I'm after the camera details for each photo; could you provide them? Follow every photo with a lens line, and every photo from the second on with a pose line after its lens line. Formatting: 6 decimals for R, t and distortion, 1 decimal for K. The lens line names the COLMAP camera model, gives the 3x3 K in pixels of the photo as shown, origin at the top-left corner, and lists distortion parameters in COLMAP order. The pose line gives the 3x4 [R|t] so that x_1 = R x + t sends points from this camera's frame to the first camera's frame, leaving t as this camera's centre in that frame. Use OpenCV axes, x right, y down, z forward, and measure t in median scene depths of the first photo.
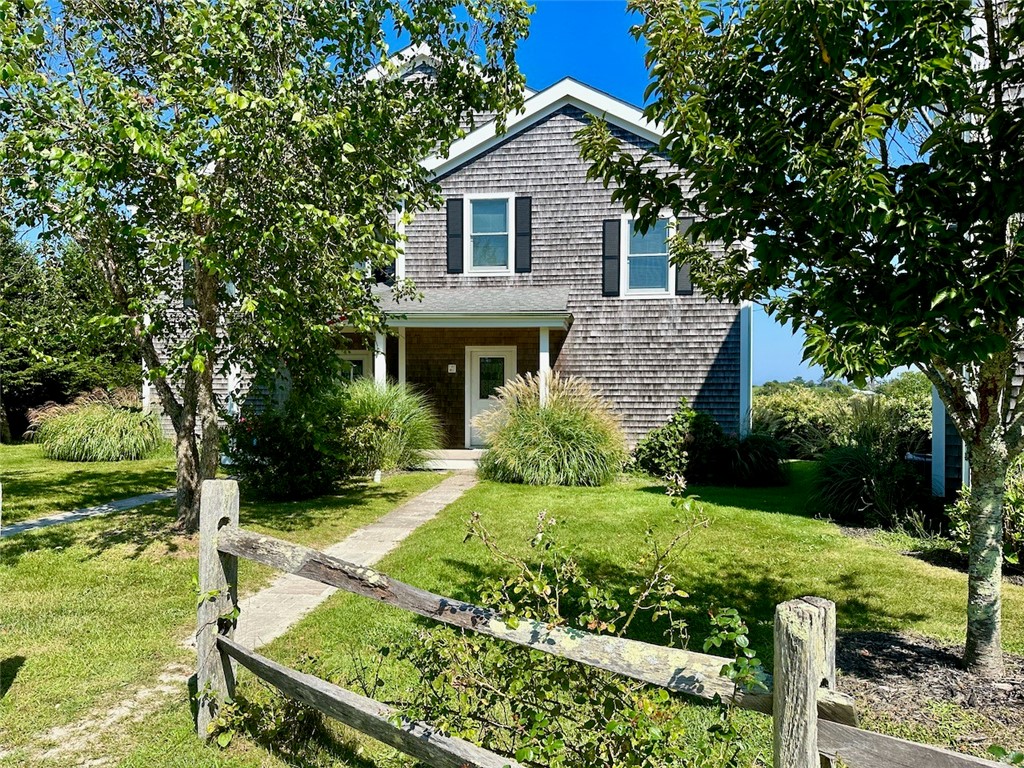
lens RADIAL K [[720.5, 0, 511.1], [0, 720.5, 389.1], [0, 0, 1]] dist [0.039311, -0.032328]
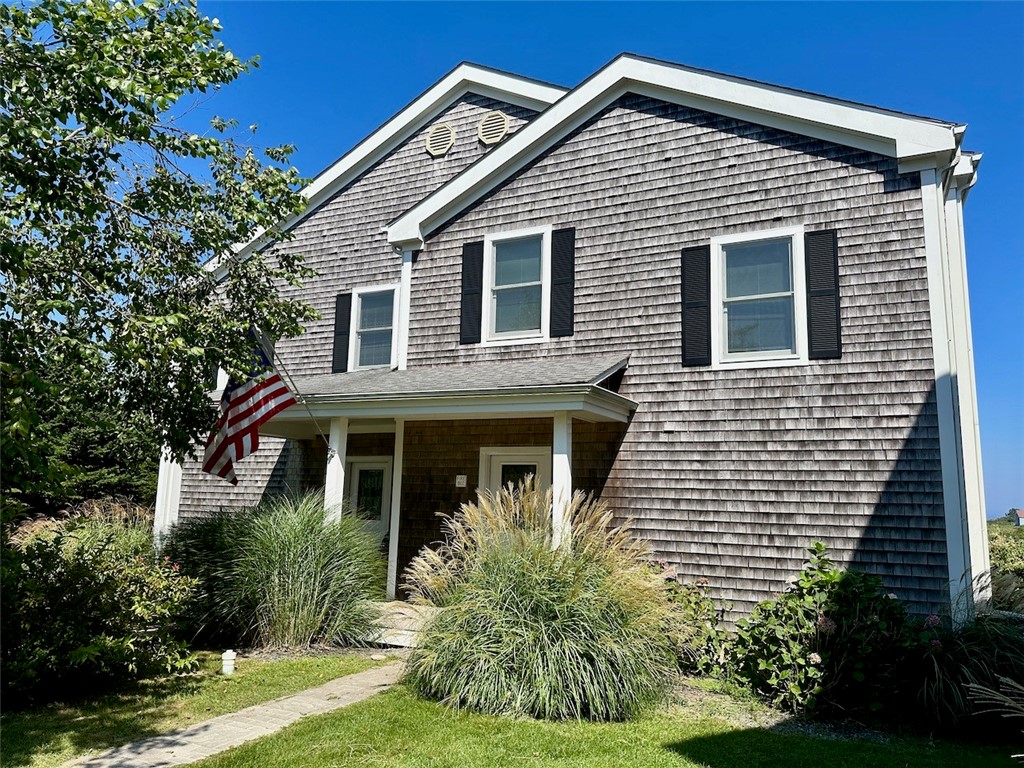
lens RADIAL K [[720.5, 0, 509.2], [0, 720.5, 374.2], [0, 0, 1]] dist [0.039311, -0.032328]
pose [[0.945794, -0.035010, -0.322876, 0.185621], [-0.023044, 0.984433, -0.174245, -0.010842], [0.323950, 0.172240, 0.930263, 0.376318]]
